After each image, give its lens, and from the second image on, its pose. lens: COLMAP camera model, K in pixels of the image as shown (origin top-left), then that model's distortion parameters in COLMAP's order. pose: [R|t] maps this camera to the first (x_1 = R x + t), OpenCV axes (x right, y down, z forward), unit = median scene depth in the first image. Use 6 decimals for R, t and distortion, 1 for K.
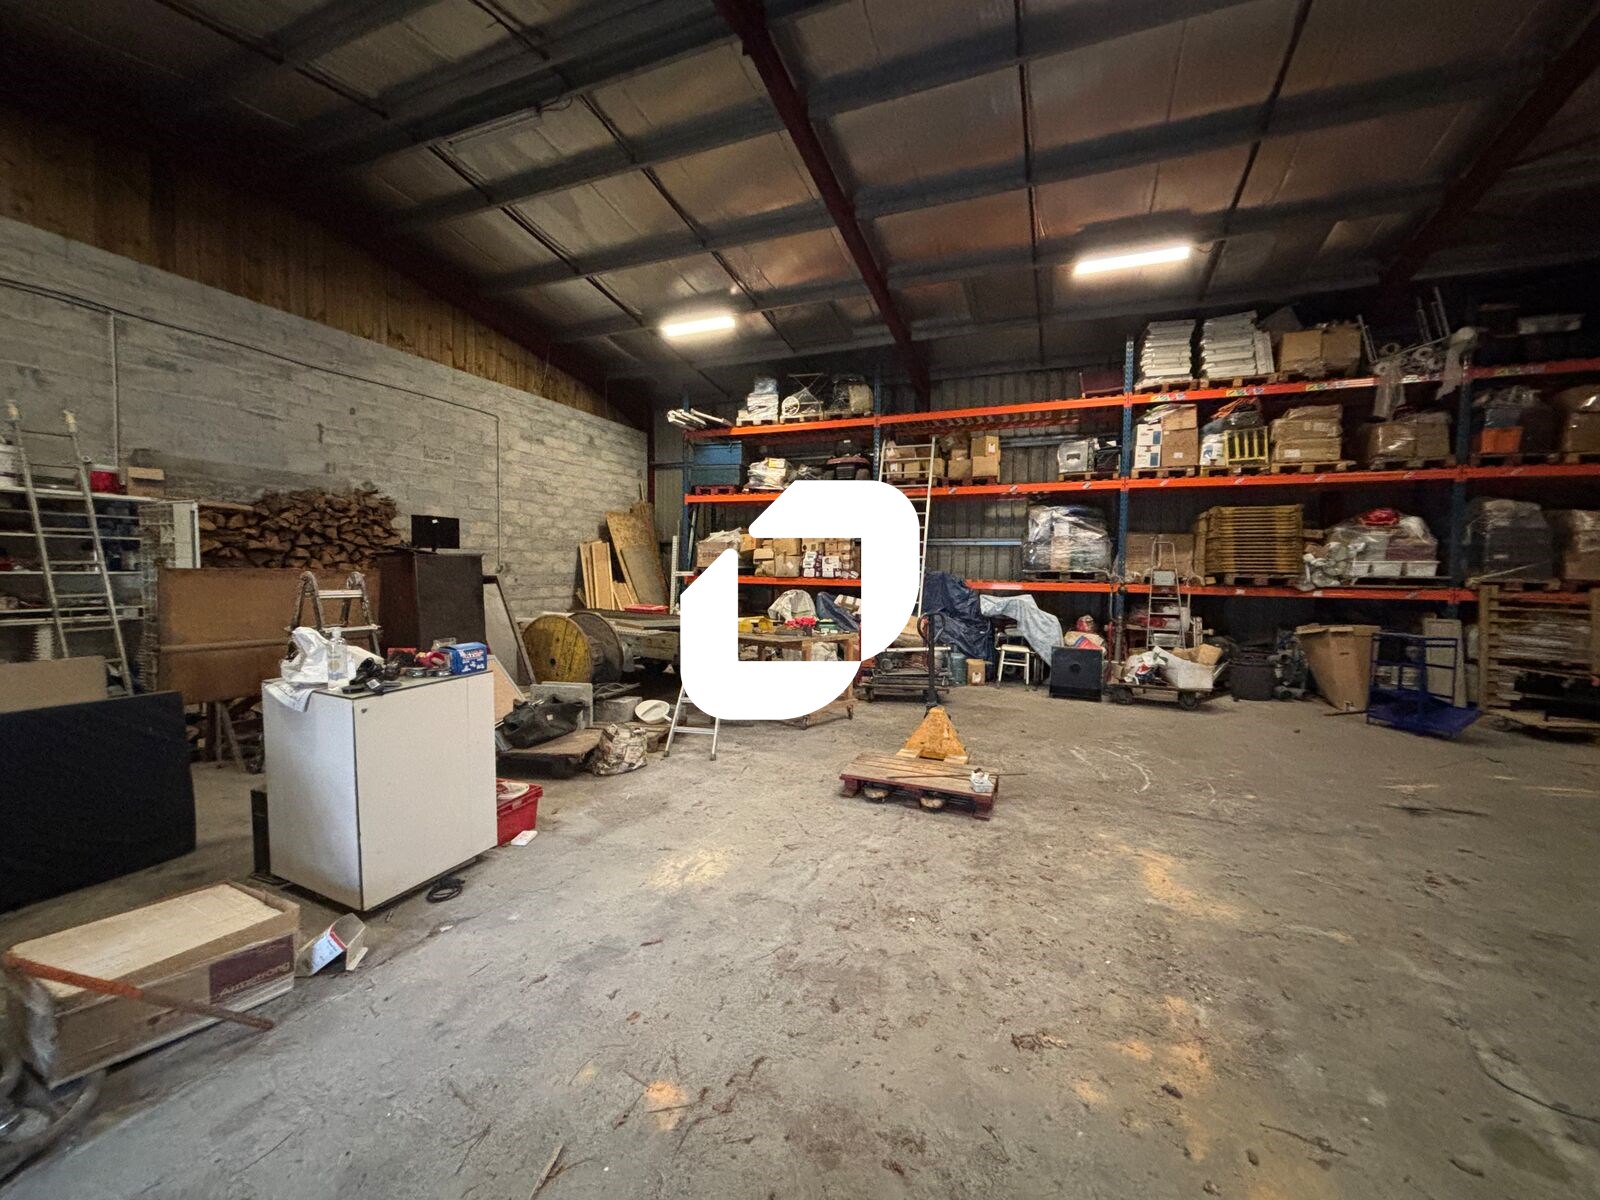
lens RADIAL K [[633.8, 0, 800.2], [0, 633.8, 604.8], [0, 0, 1]] dist [-0.001135, -0.000160]
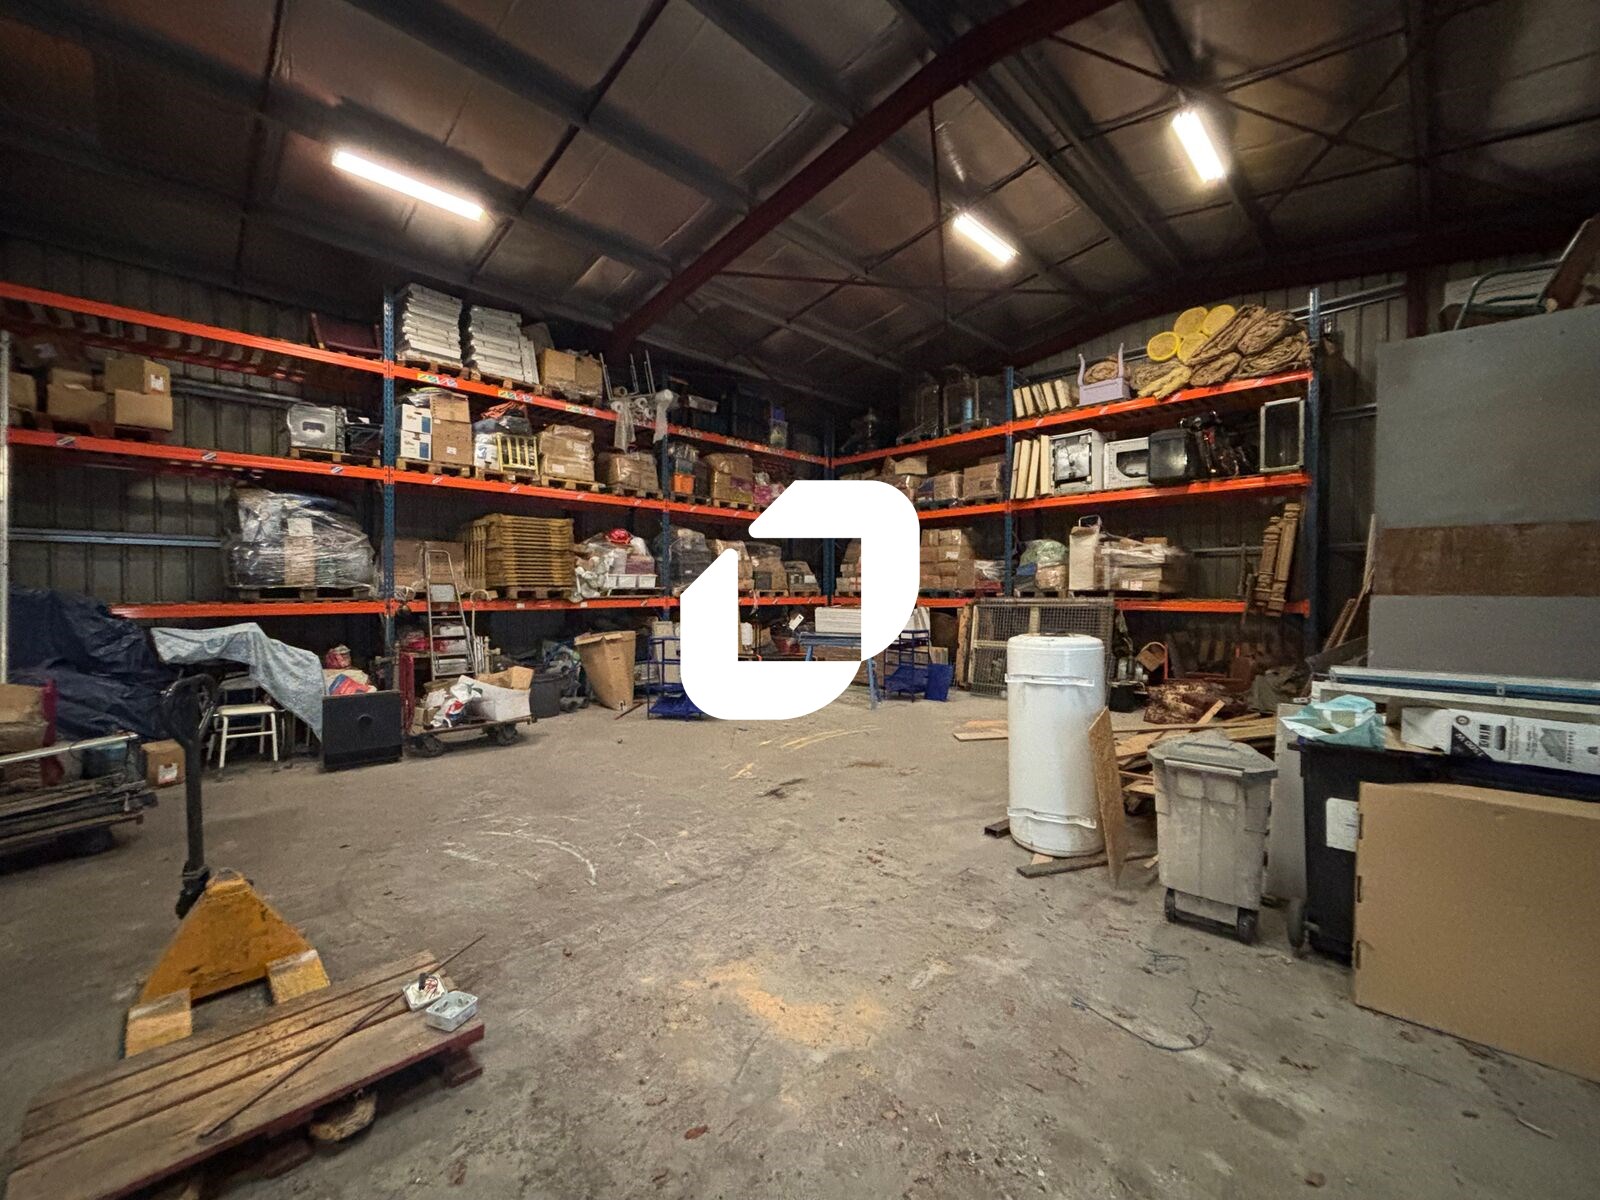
lens RADIAL K [[642.3, 0, 800.0], [0, 642.3, 600.0], [0, 0, 1]] dist [-0.000916, -0.000166]
pose [[0.388439, -0.030674, 0.920964, -0.033559], [0.056073, 0.998380, 0.009602, -0.016431], [-0.919767, 0.047912, 0.389530, 0.258634]]
